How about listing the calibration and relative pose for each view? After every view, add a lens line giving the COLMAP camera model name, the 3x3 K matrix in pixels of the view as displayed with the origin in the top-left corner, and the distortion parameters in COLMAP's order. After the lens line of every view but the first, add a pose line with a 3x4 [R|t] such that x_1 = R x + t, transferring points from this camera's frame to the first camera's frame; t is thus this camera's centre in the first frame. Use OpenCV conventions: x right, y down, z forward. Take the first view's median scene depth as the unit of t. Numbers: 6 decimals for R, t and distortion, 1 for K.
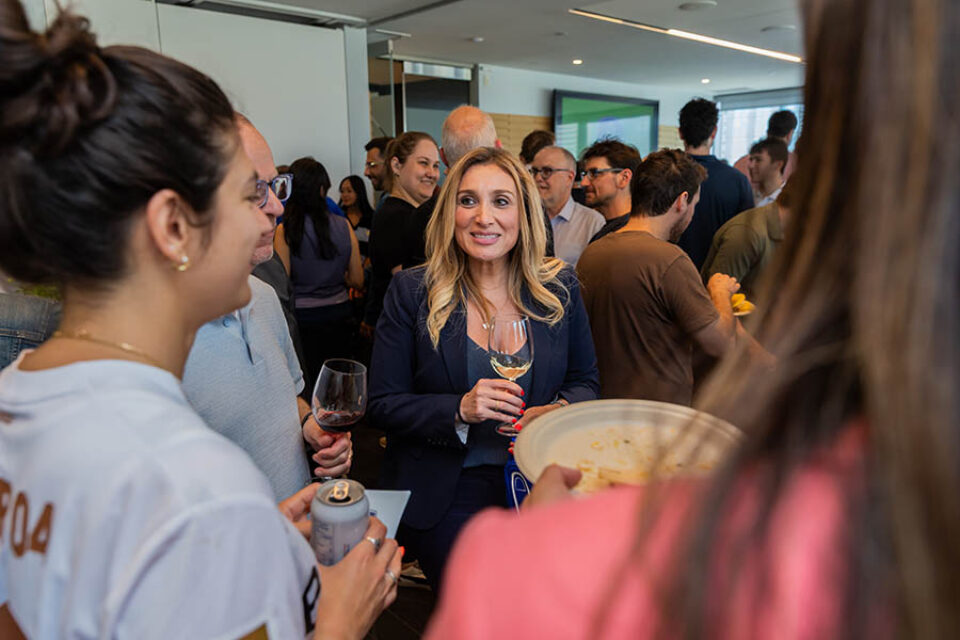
lens RADIAL K [[766.6, 0, 479.9], [0, 766.6, 320.9], [0, 0, 1]] dist [0.013097, 0.001689]
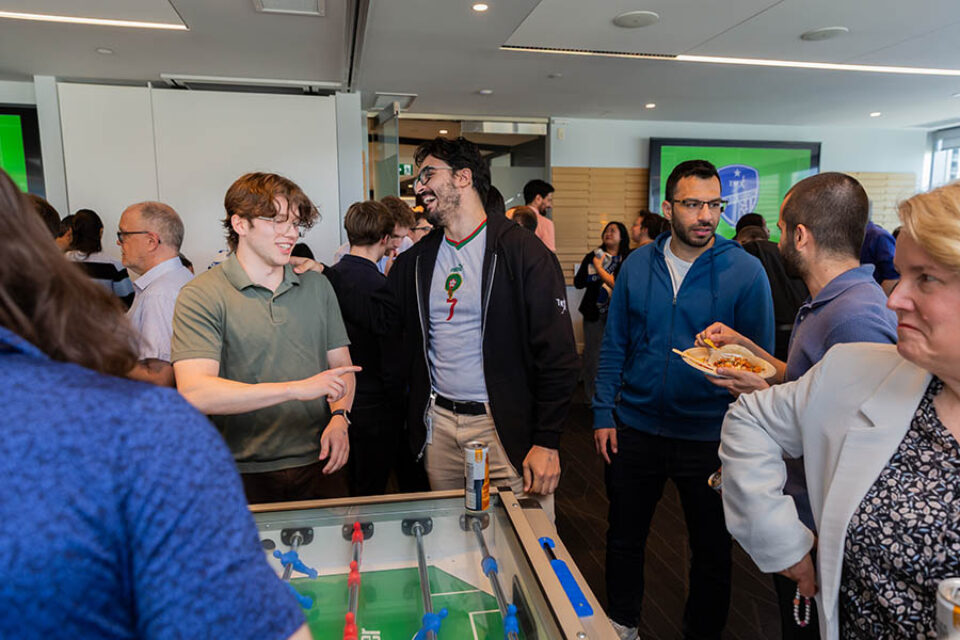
lens RADIAL K [[668.6, 0, 480.0], [0, 668.6, 319.8], [0, 0, 1]] dist [0.037505, 0.001244]
pose [[0.851220, 0.070836, -0.520006, 0.384041], [-0.102216, 0.994251, -0.031884, -0.041196], [0.514758, 0.080293, 0.853567, 0.241219]]
